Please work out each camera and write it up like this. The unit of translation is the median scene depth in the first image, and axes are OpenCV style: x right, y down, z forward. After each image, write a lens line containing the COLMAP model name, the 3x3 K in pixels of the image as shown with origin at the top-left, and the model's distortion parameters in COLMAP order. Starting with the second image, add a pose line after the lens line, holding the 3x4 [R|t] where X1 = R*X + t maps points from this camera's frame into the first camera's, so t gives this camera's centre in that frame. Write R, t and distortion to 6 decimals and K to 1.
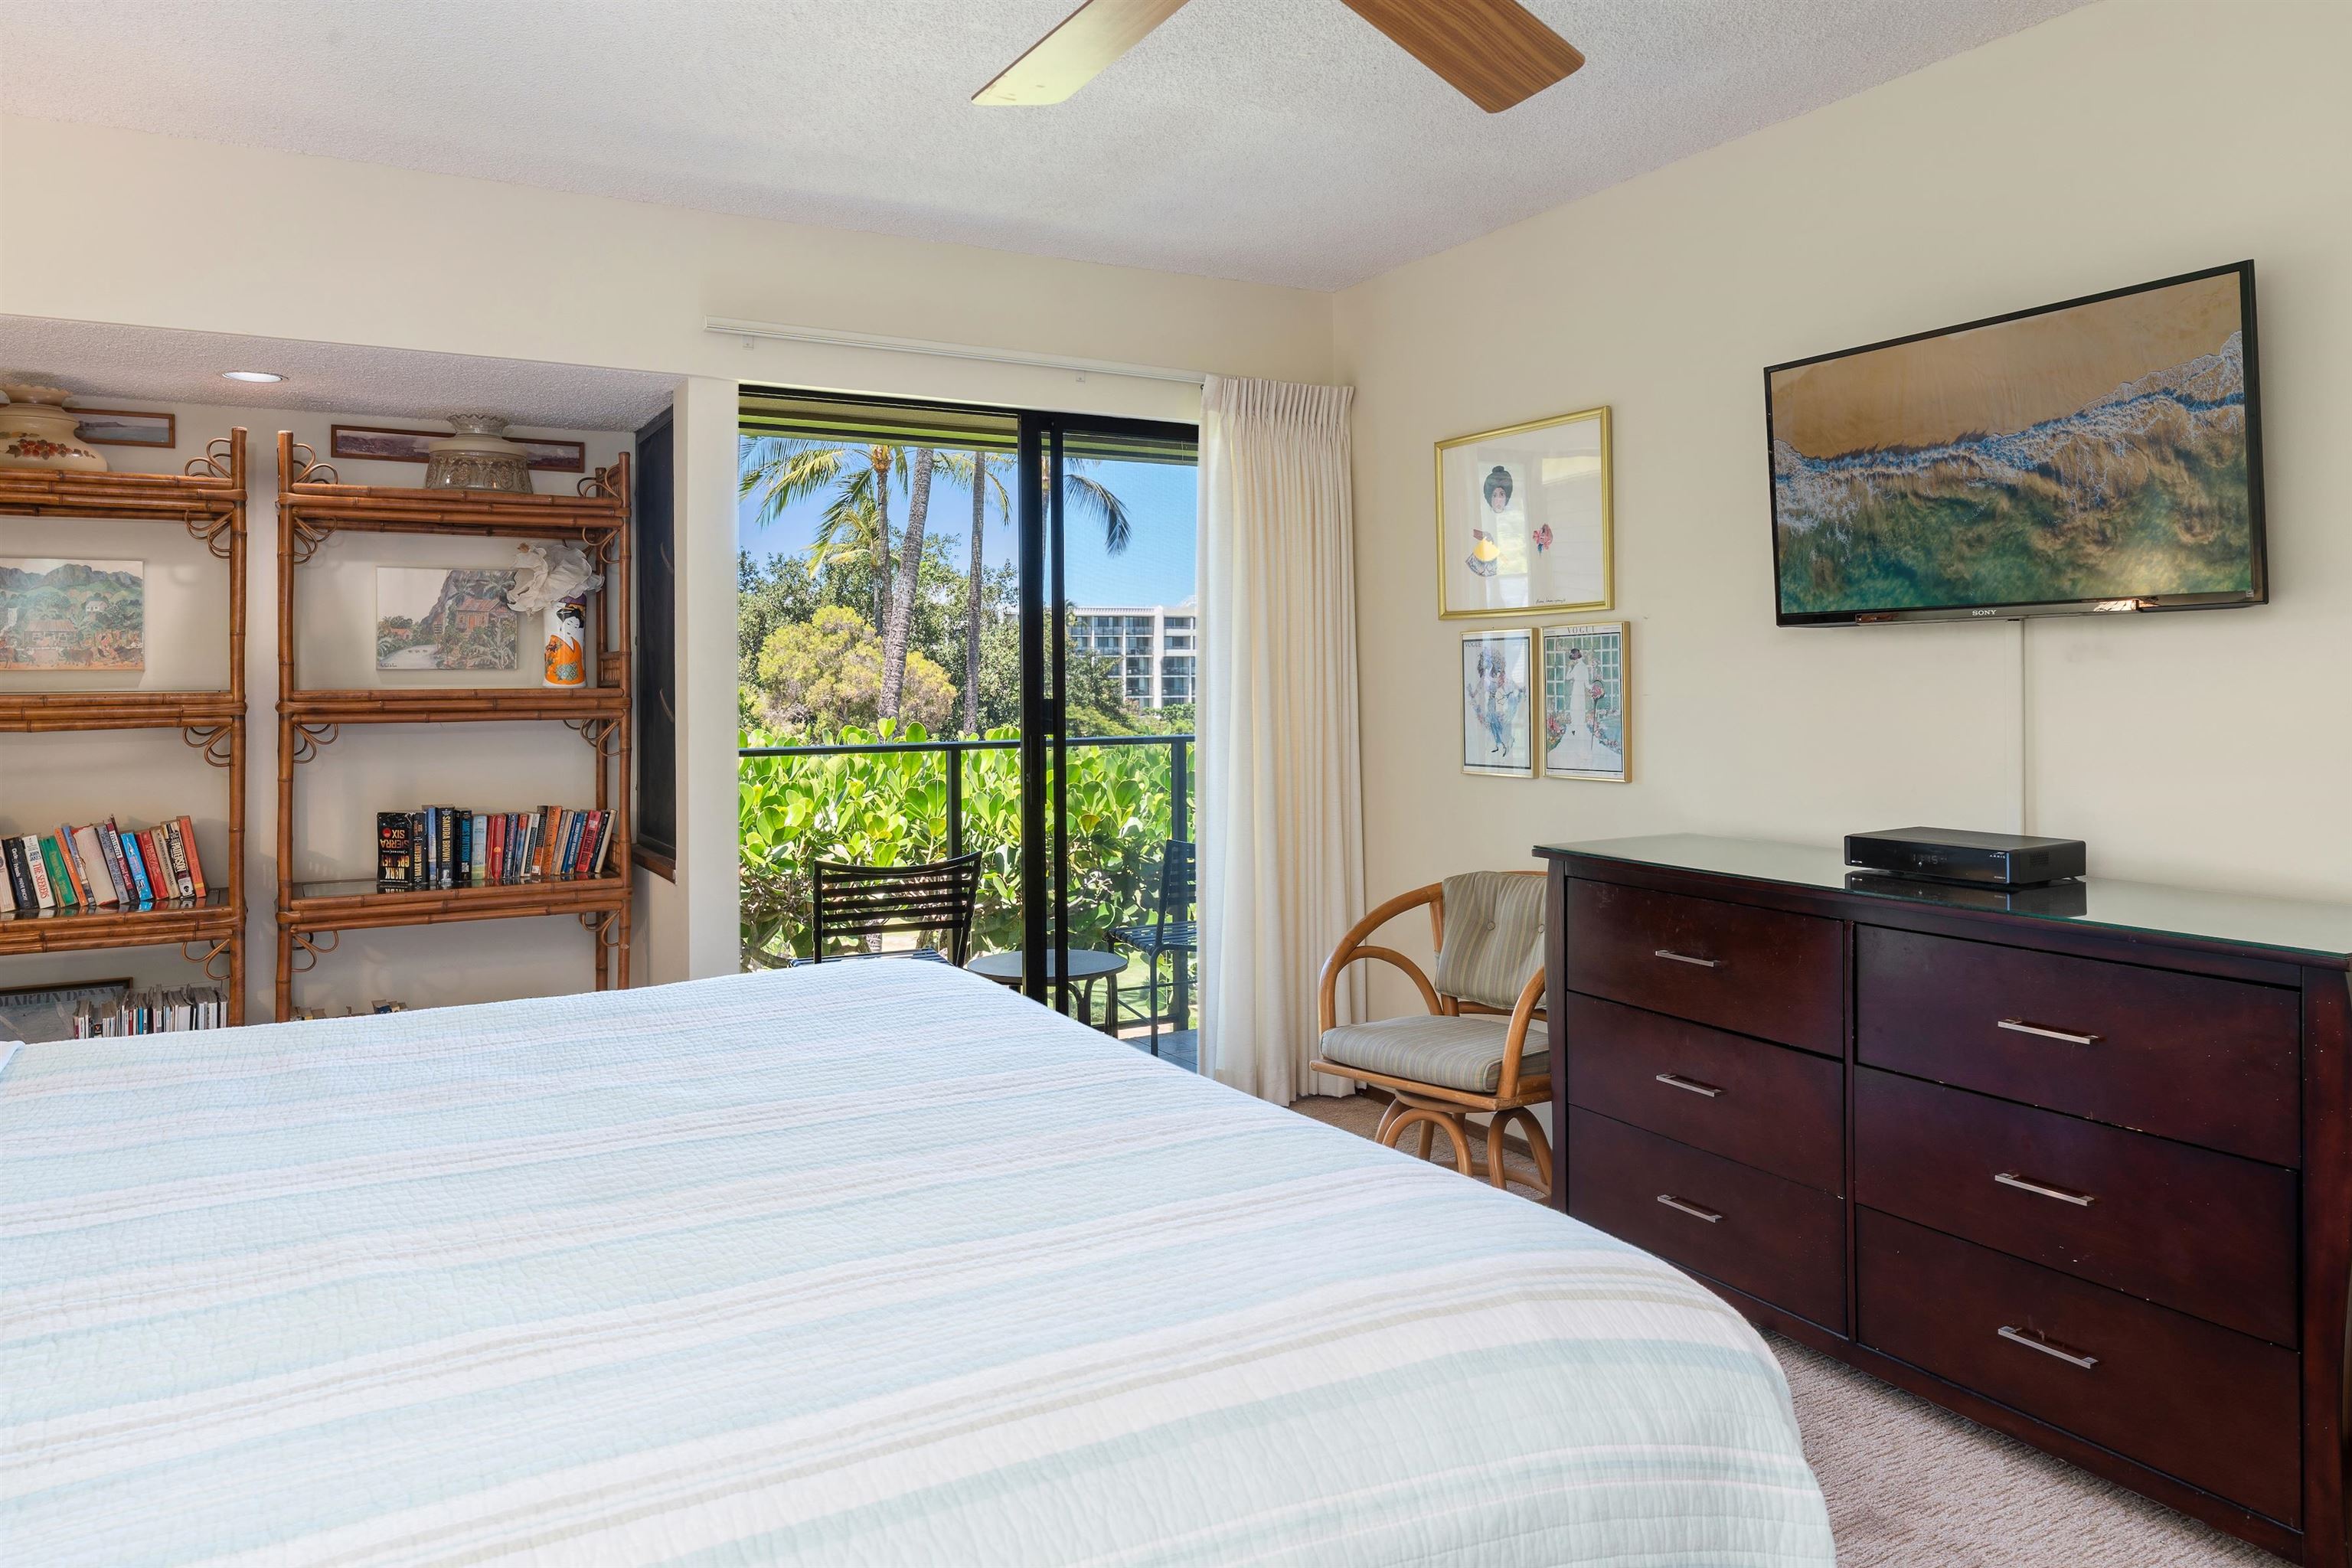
lens RADIAL K [[1549.2, 0, 1178.3], [0, 1549.2, 704.0], [0, 0, 1]] dist [-0.001168, 0.003800]
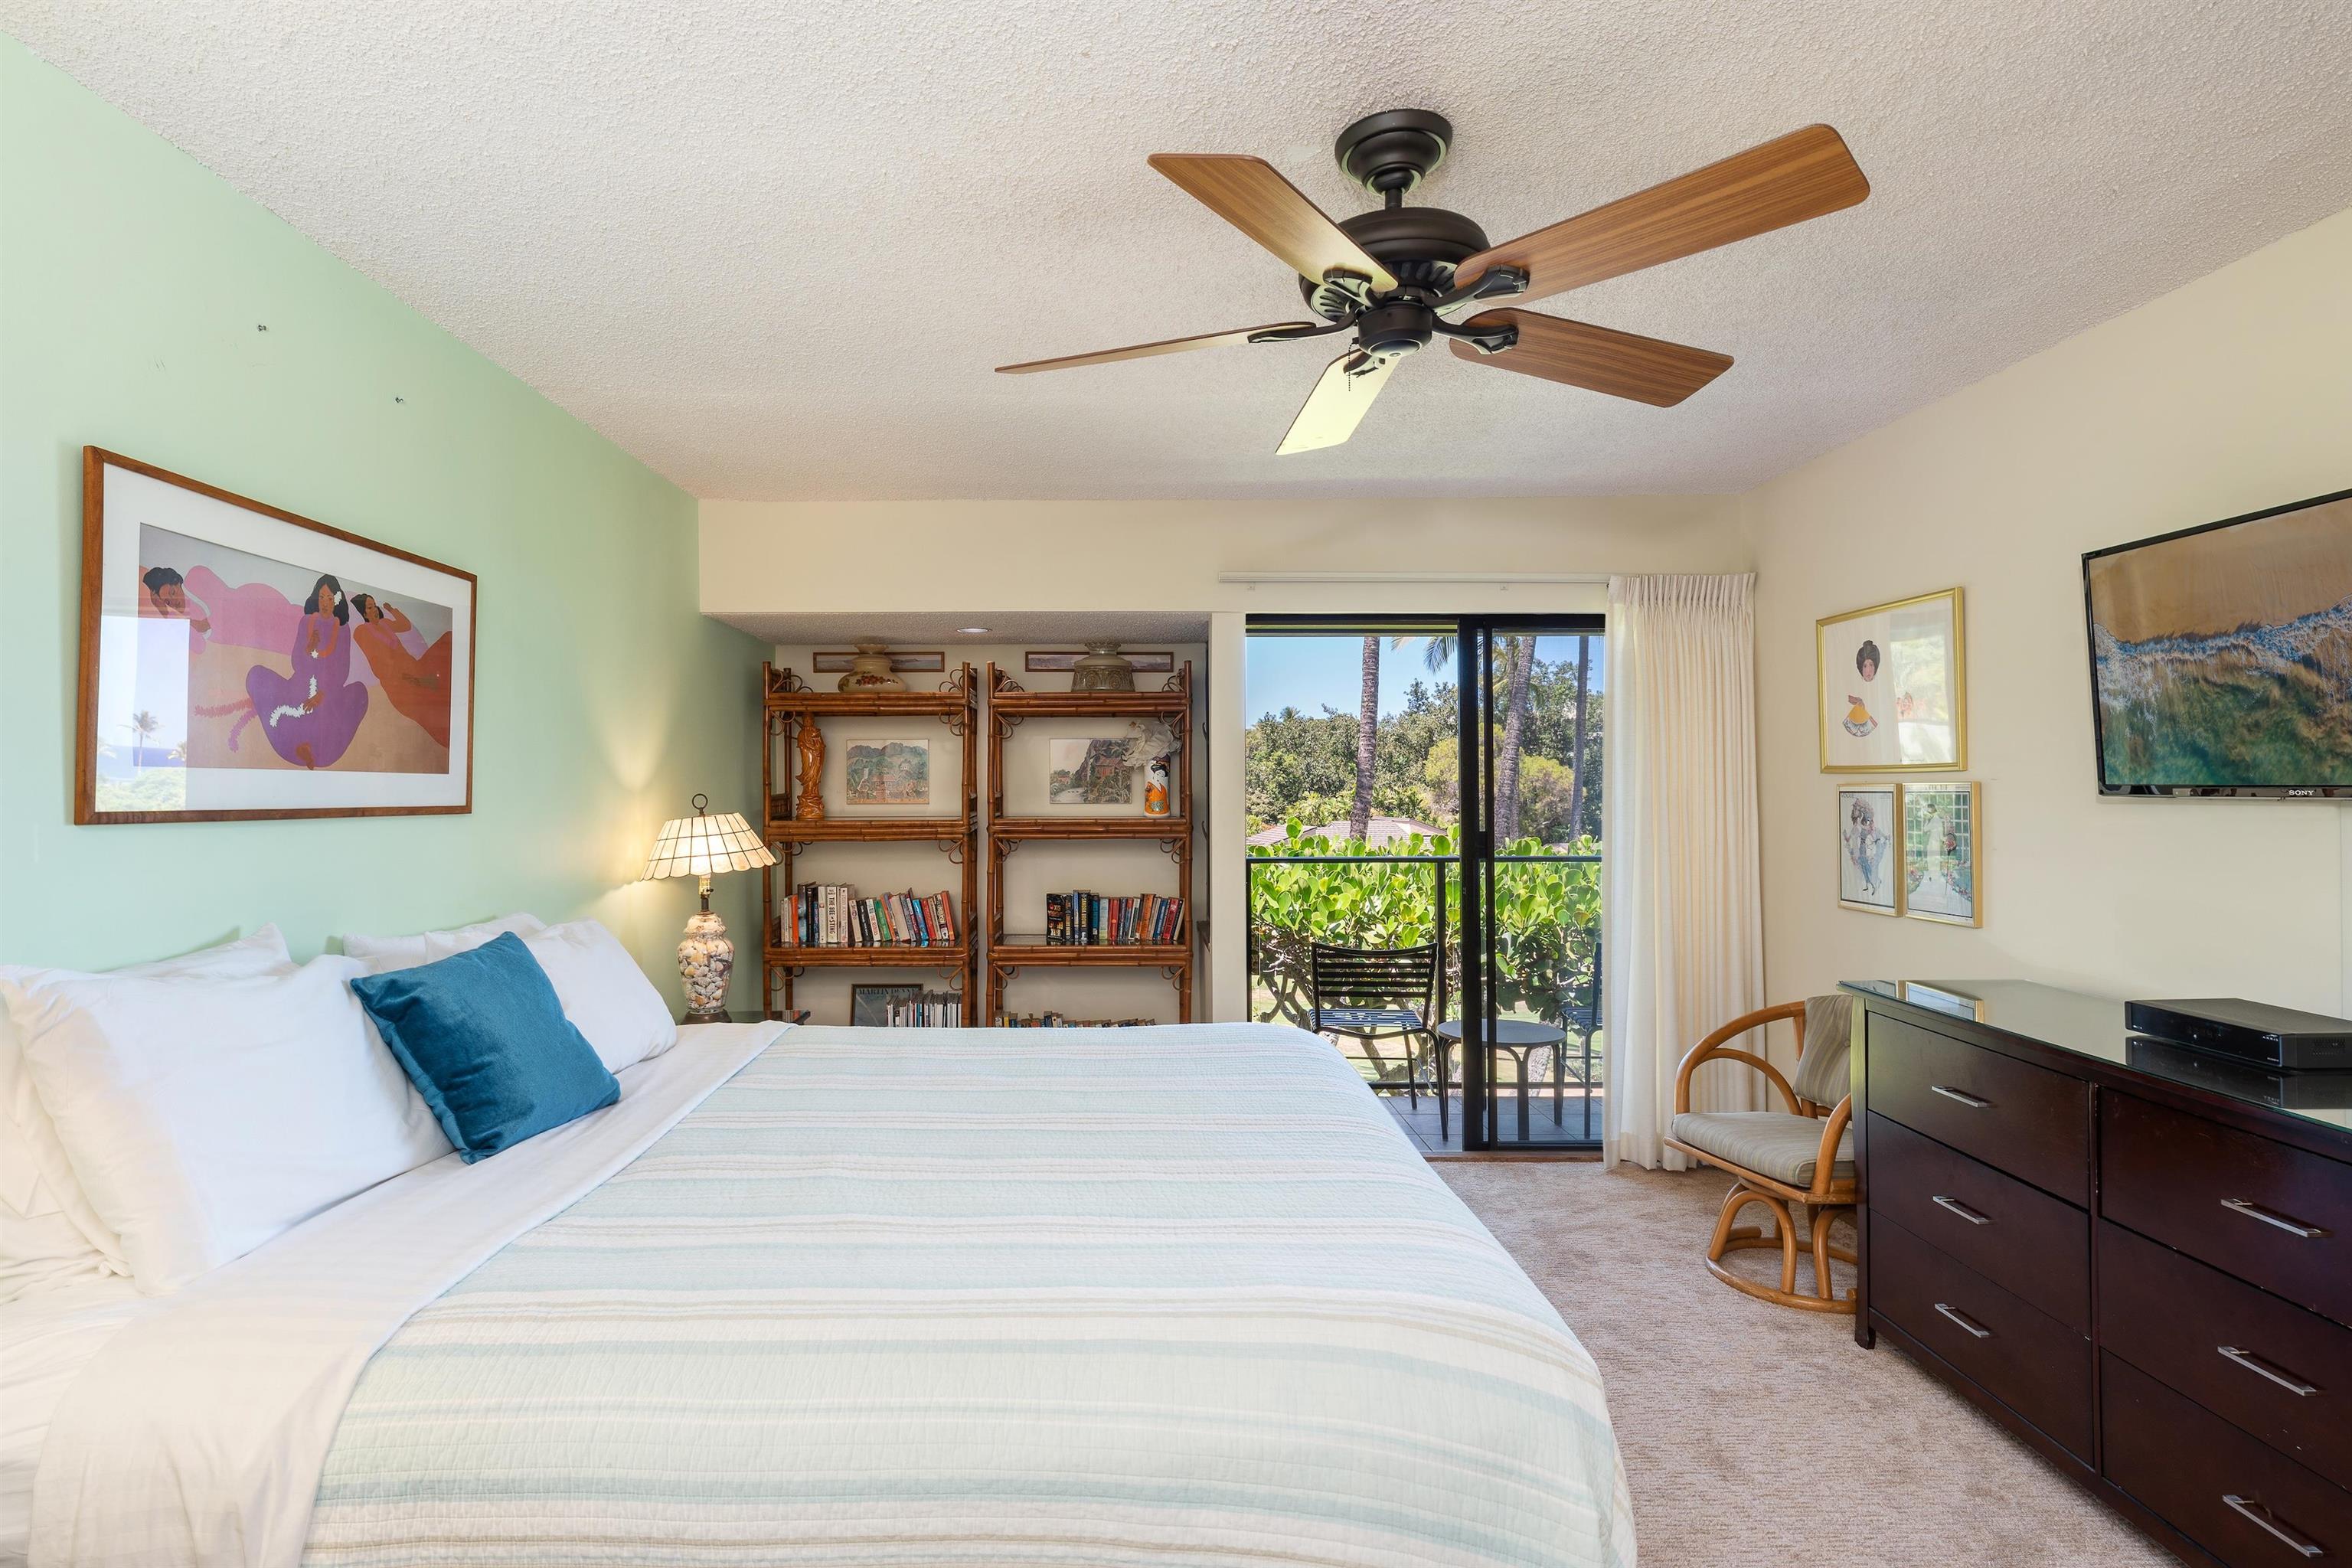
lens RADIAL K [[1231.2, 0, 1172.0], [0, 1231.2, 797.7], [0, 0, 1]] dist [0.003061, -0.000725]
pose [[0.871603, 0.015183, -0.489978, 0.216725], [-0.011018, 0.999875, 0.011384, -0.044770], [0.490089, -0.004524, 0.871661, -0.043018]]
